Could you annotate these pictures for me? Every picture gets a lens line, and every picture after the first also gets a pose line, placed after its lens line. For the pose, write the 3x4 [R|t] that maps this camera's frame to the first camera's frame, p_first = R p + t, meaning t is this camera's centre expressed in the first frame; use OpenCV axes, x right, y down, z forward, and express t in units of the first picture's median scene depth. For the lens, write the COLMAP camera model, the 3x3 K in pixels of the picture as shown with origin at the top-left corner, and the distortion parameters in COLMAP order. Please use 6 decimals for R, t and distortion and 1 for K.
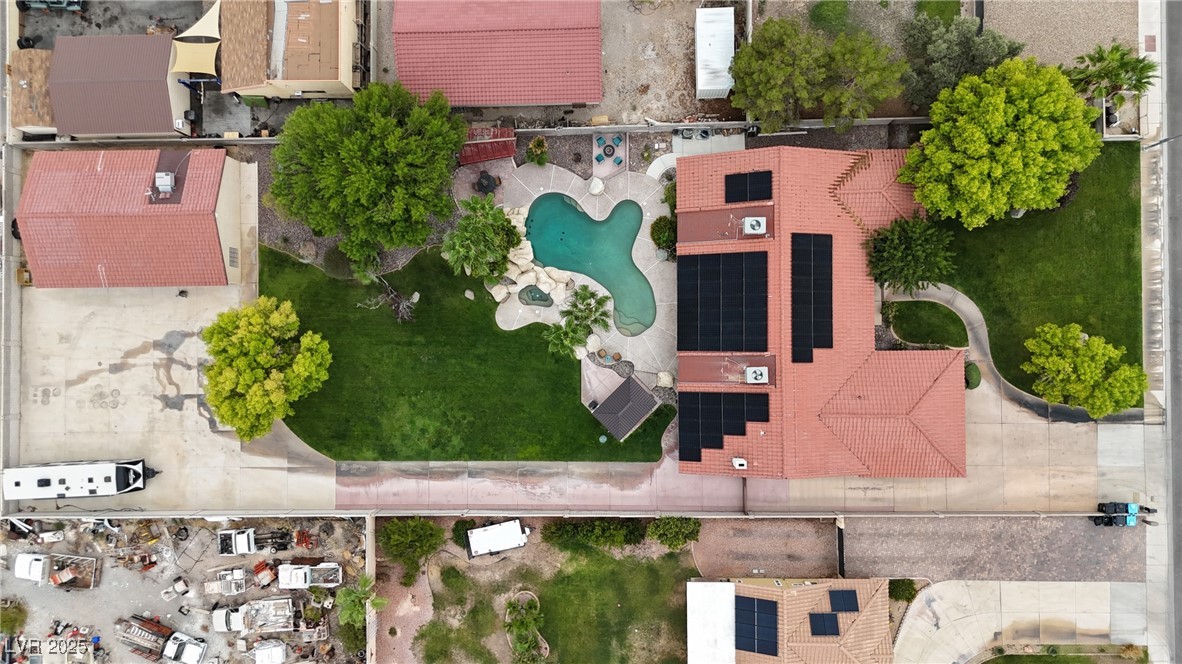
lens RADIAL K [[863.1, 0, 591.3], [0, 863.1, 335.7], [0, 0, 1]] dist [0.043595, -0.007781]
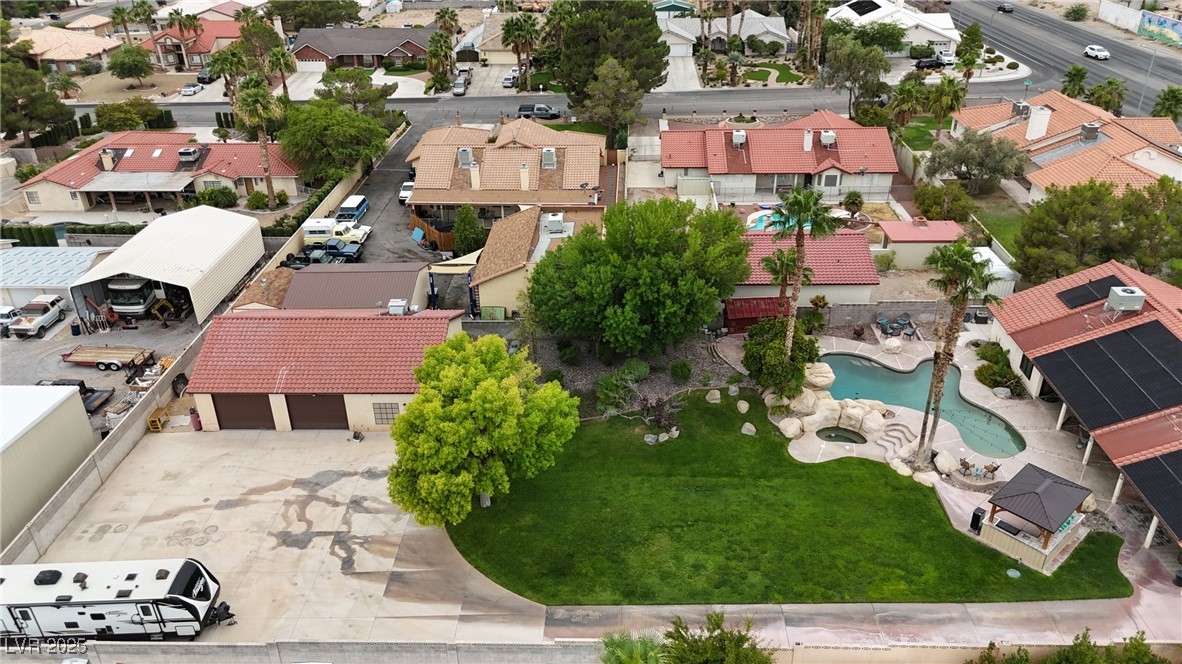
lens RADIAL K [[863.1, 0, 592.6], [0, 863.1, 331.7], [0, 0, 1]] dist [0.043595, -0.007781]
pose [[0.999132, 0.033829, -0.024295, -0.257028], [-0.037911, 0.497181, -0.866818, 0.551966], [-0.017244, 0.866987, 0.498032, 0.558080]]
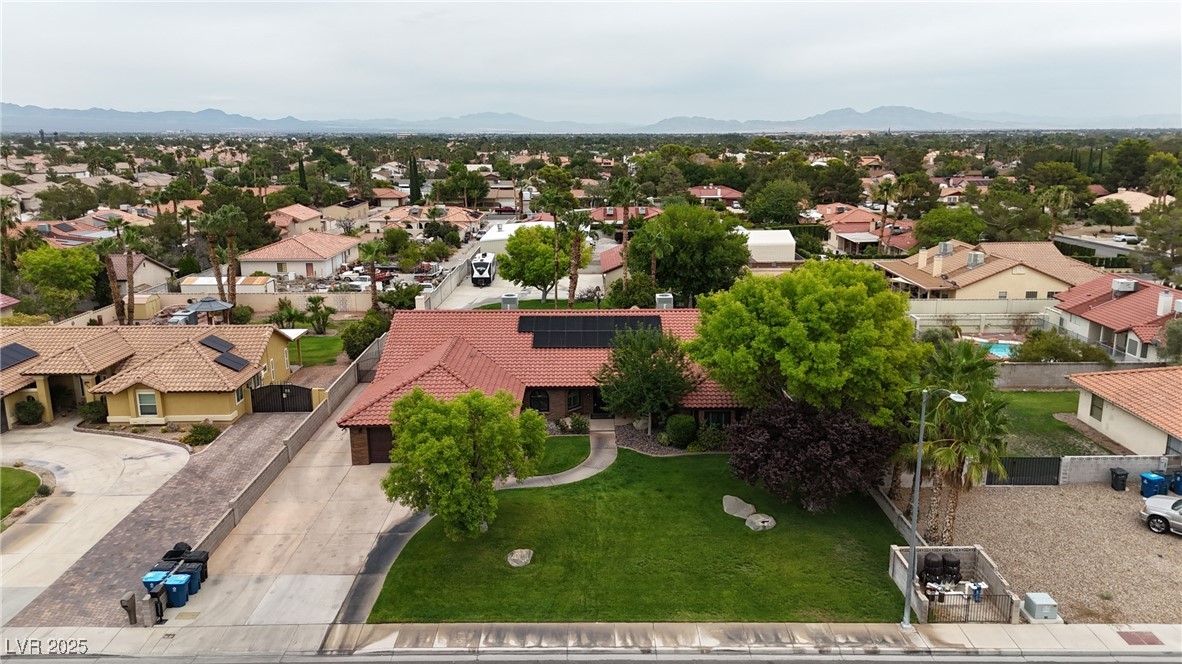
lens RADIAL K [[863.1, 0, 595.9], [0, 863.1, 331.8], [0, 0, 1]] dist [0.043595, -0.007781]
pose [[0.004970, 0.268888, -0.963159, 1.027454], [-0.999644, 0.026593, 0.002266, -0.048594], [0.026222, 0.962804, 0.268924, 0.703446]]
